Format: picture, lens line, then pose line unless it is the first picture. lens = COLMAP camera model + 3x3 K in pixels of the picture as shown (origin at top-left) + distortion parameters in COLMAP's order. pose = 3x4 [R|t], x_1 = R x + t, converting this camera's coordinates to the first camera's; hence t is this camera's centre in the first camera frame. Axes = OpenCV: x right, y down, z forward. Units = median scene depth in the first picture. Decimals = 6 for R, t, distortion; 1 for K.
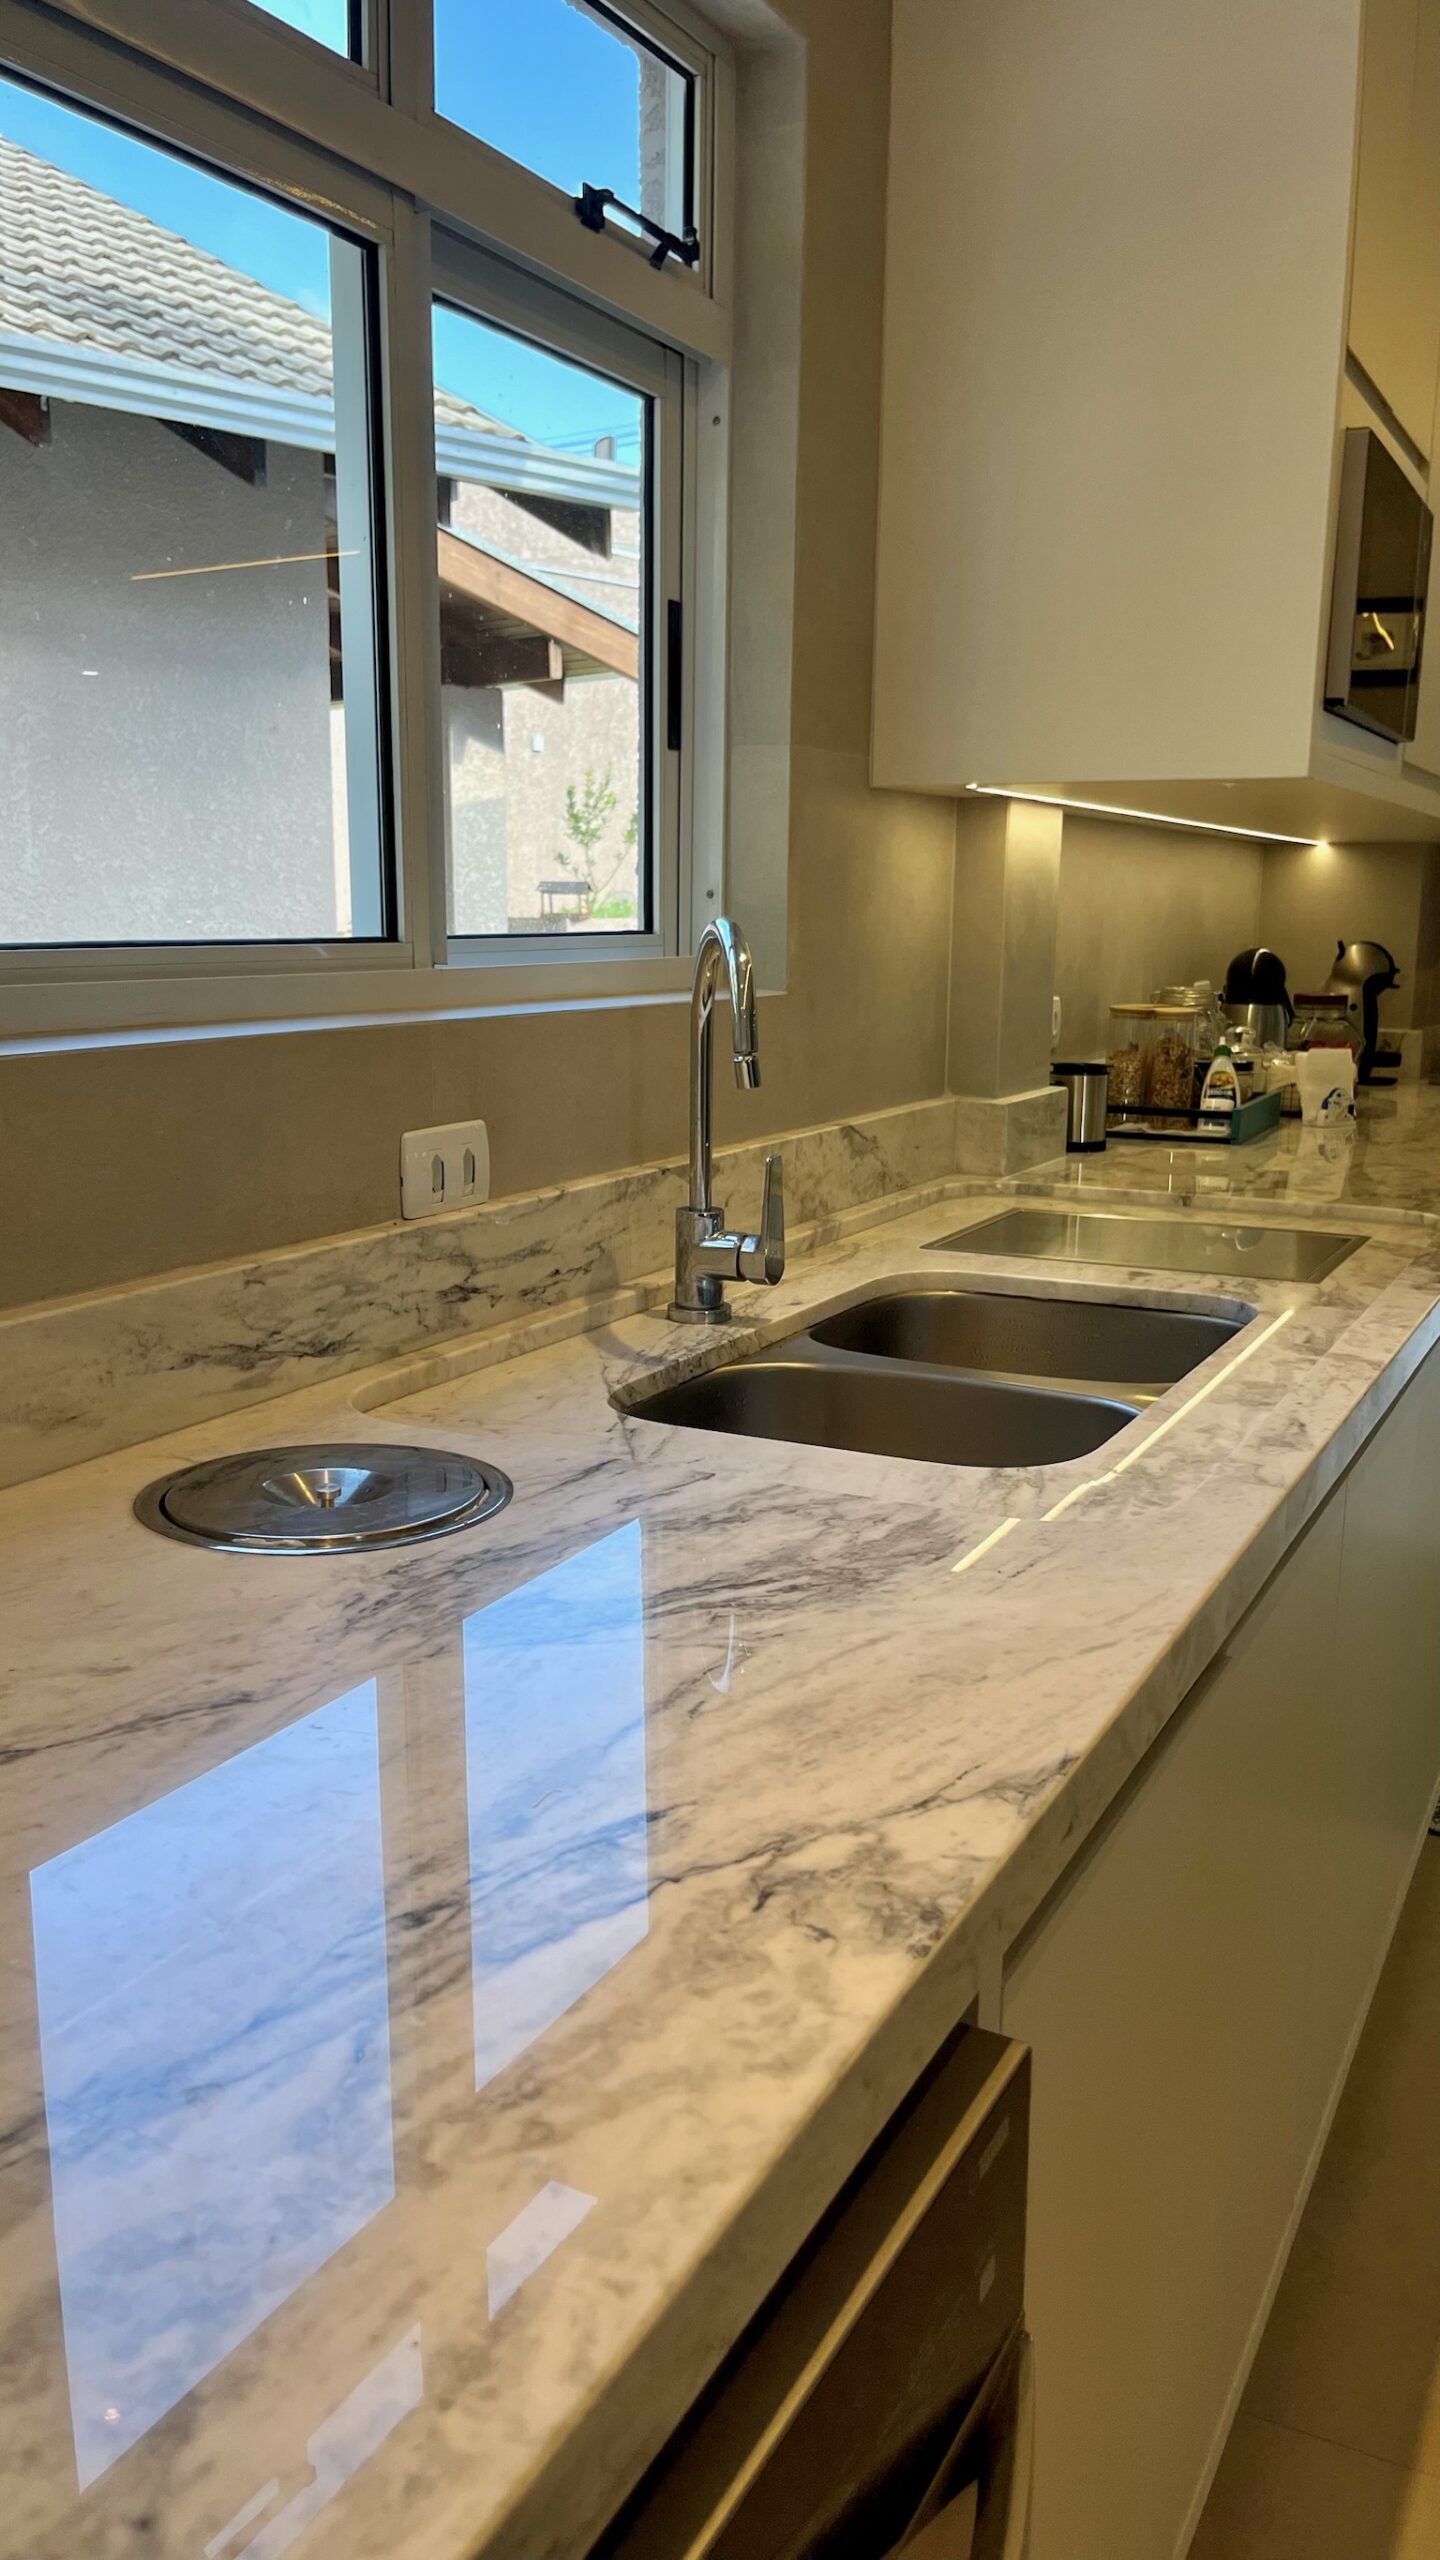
lens RADIAL K [[1933.0, 0, 676.5], [0, 1933.0, 1282.9], [0, 0, 1]] dist [0.056393, -0.098595]
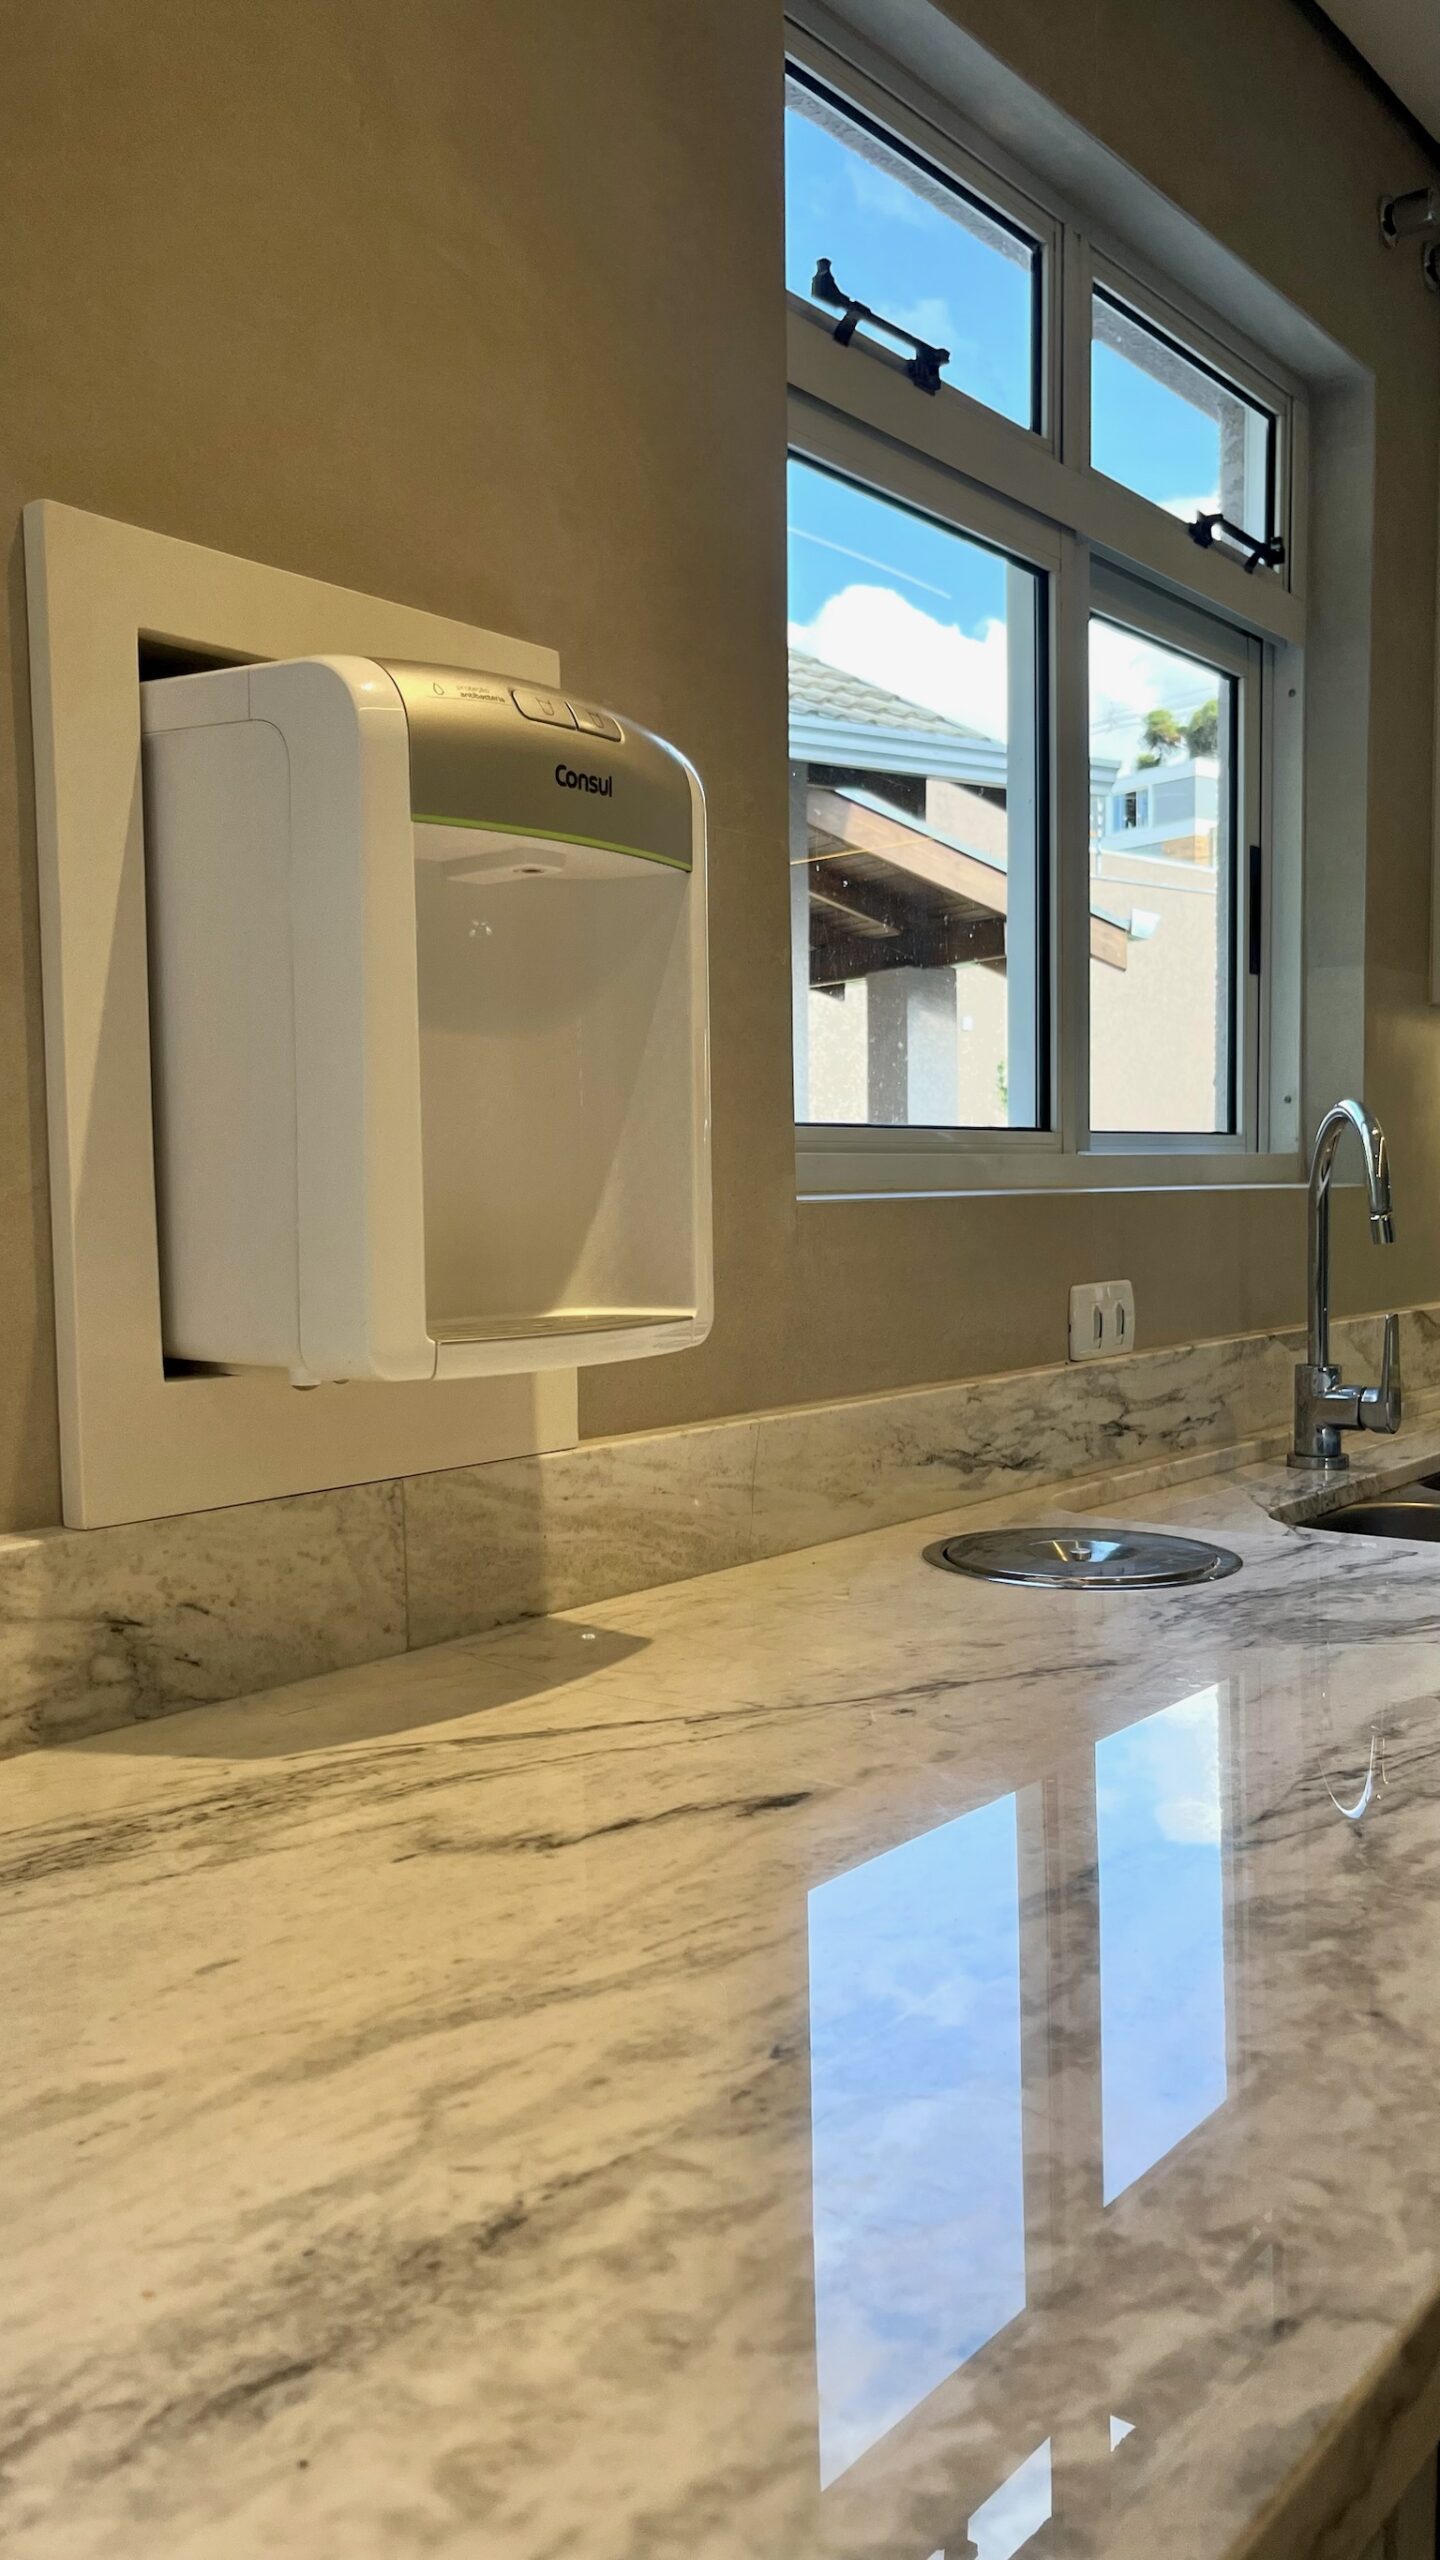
lens RADIAL K [[1933.0, 0, 676.5], [0, 1933.0, 1282.9], [0, 0, 1]] dist [0.056393, -0.098595]
pose [[0.979451, -0.009611, -0.201456, -0.133176], [-0.018902, 0.990093, -0.139135, 0.082968], [0.200797, 0.140084, 0.969565, -0.167537]]
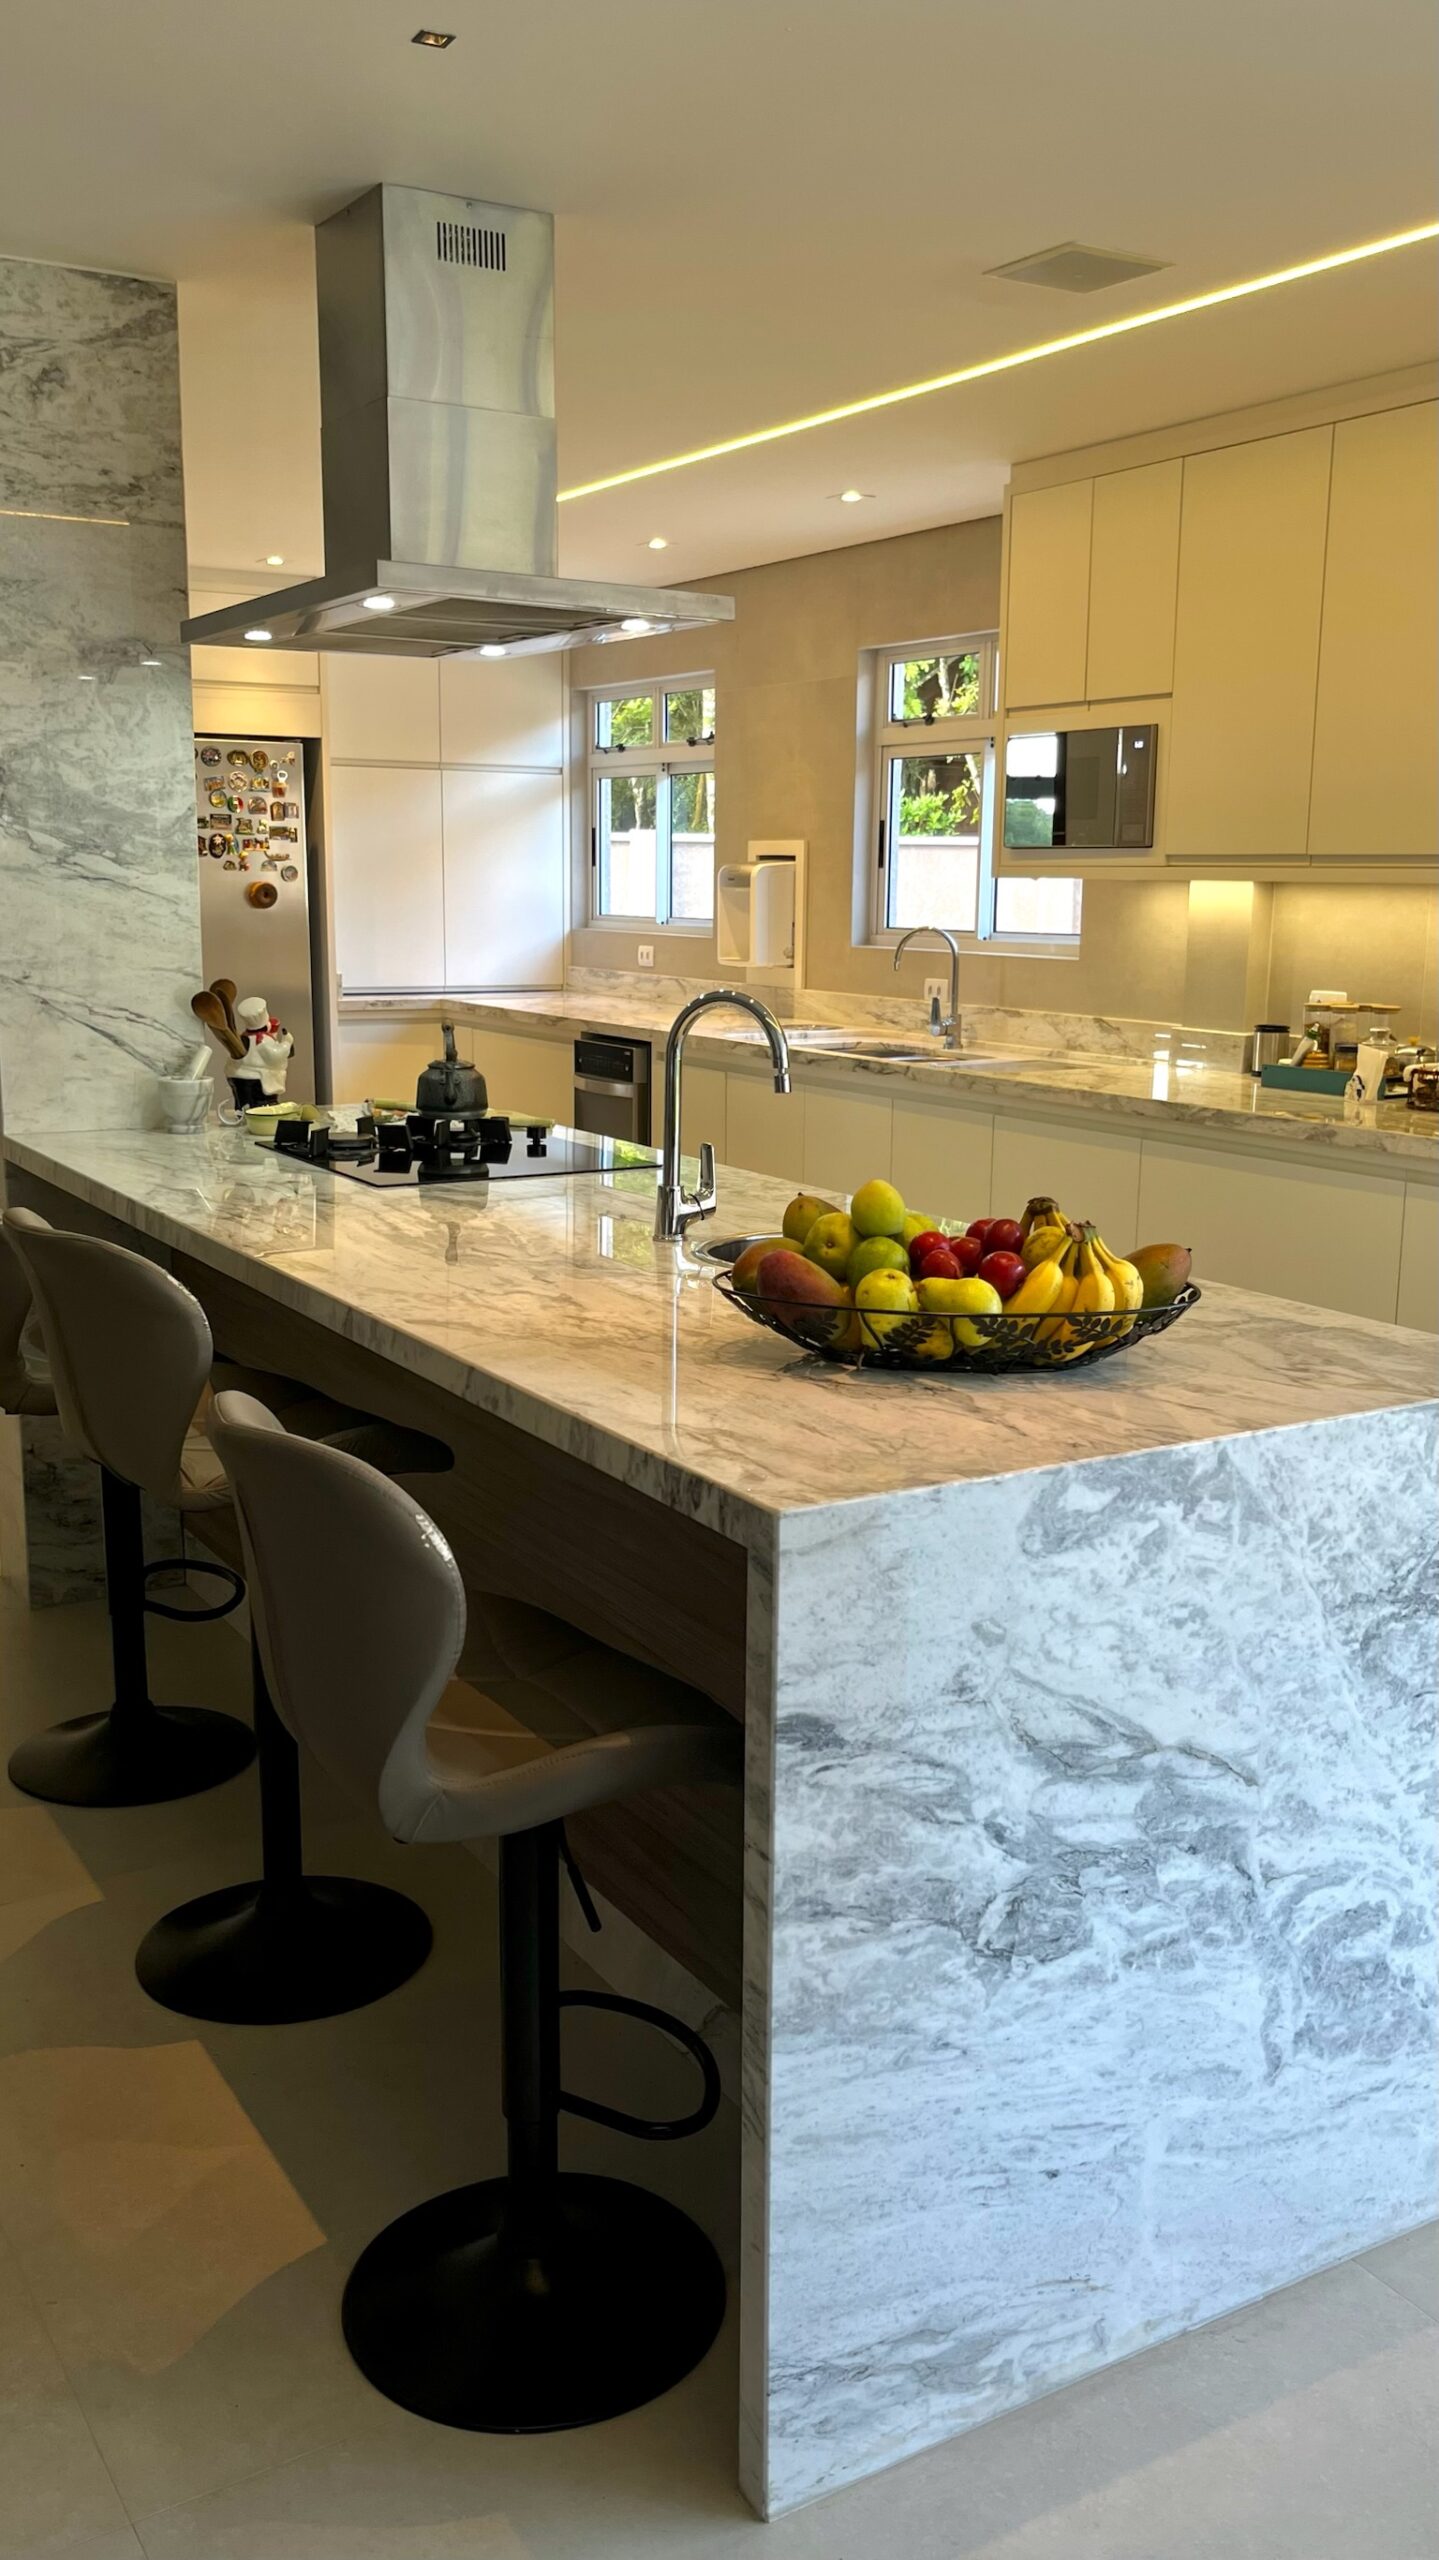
lens RADIAL K [[2076.3, 0, 706.0], [0, 2076.3, 1280.1], [0, 0, 1]] dist [0.025128, 0.001028]
pose [[-0.501288, 0.159313, -0.850488, 3.494742], [-0.180125, 0.942159, 0.282652, -0.566864], [0.846325, 0.294884, -0.443596, 2.510783]]
